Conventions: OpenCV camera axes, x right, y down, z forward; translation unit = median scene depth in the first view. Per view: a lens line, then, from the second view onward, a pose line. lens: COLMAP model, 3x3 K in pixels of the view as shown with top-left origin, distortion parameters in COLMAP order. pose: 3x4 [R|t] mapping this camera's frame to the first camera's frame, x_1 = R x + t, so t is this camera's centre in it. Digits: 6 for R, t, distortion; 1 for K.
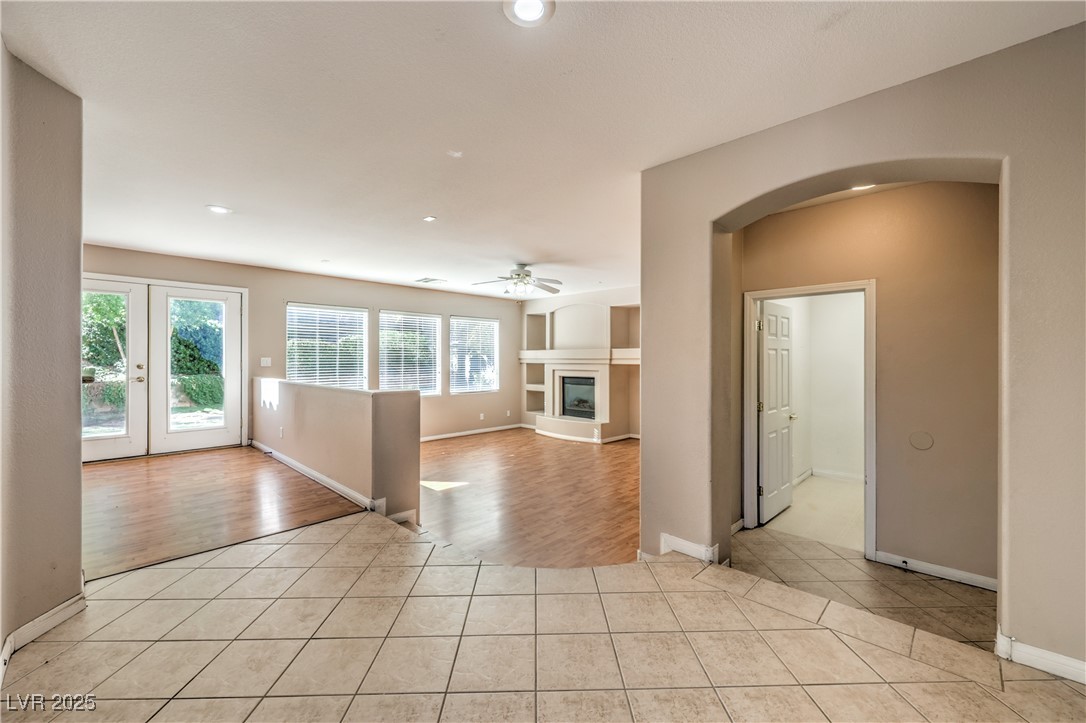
lens RADIAL K [[429.9, 0, 543.0], [0, 429.9, 361.5], [0, 0, 1]] dist [-0.001326, -0.000132]
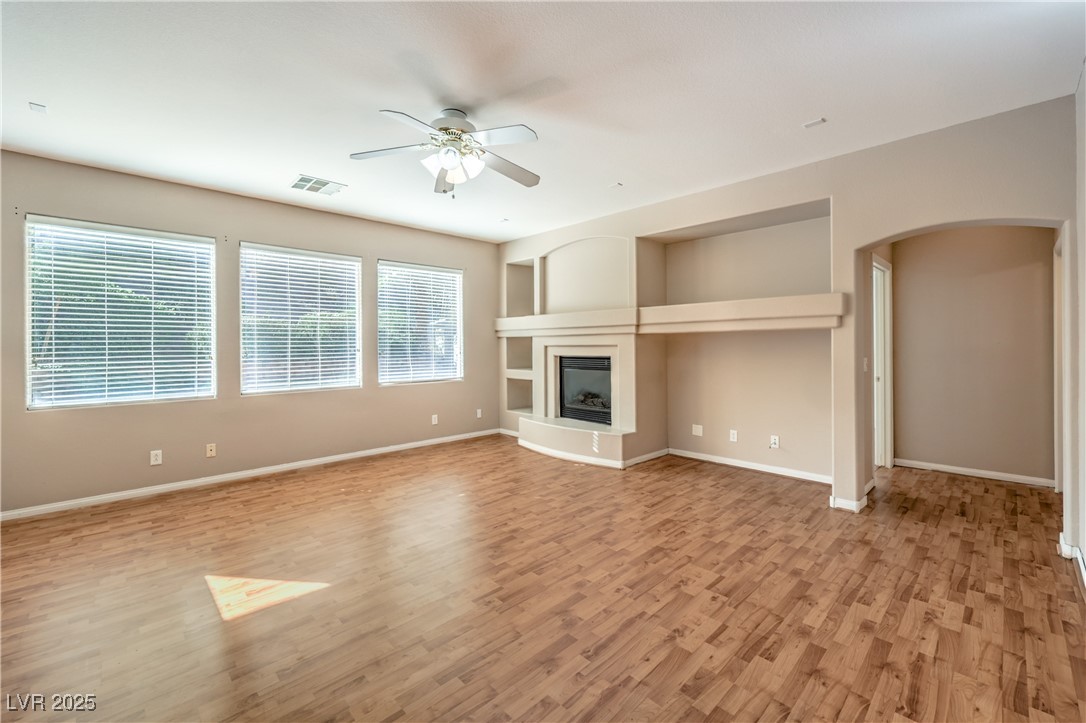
lens RADIAL K [[448.9, 0, 537.5], [0, 448.9, 345.5], [0, 0, 1]] dist [-0.001384, -0.000053]
pose [[0.999267, -0.007375, -0.037562, 0.037687], [0.007242, 0.999967, -0.003677, 0.021274], [0.037588, 0.003403, 0.999288, 0.335959]]
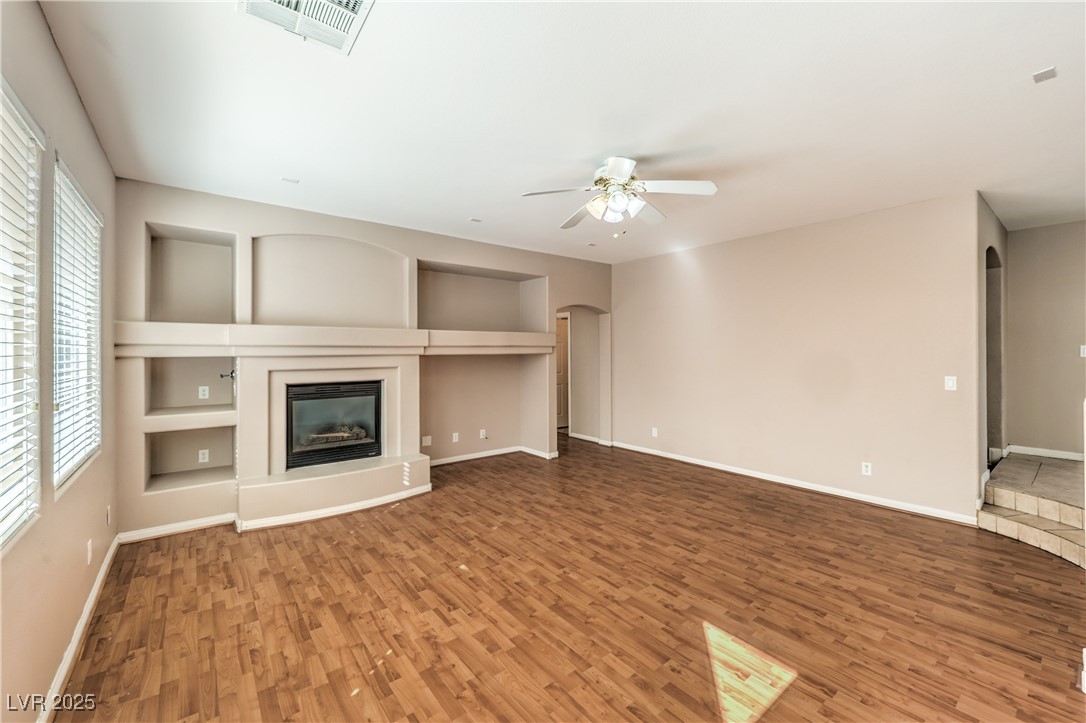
lens RADIAL K [[441.0, 0, 541.0], [0, 441.0, 354.4], [0, 0, 1]] dist [-0.000279, -0.000061]
pose [[0.127819, -0.009340, 0.991754, -0.387625], [0.006744, 0.999941, 0.008548, 0.000868], [-0.991775, 0.005596, 0.127874, 0.677602]]
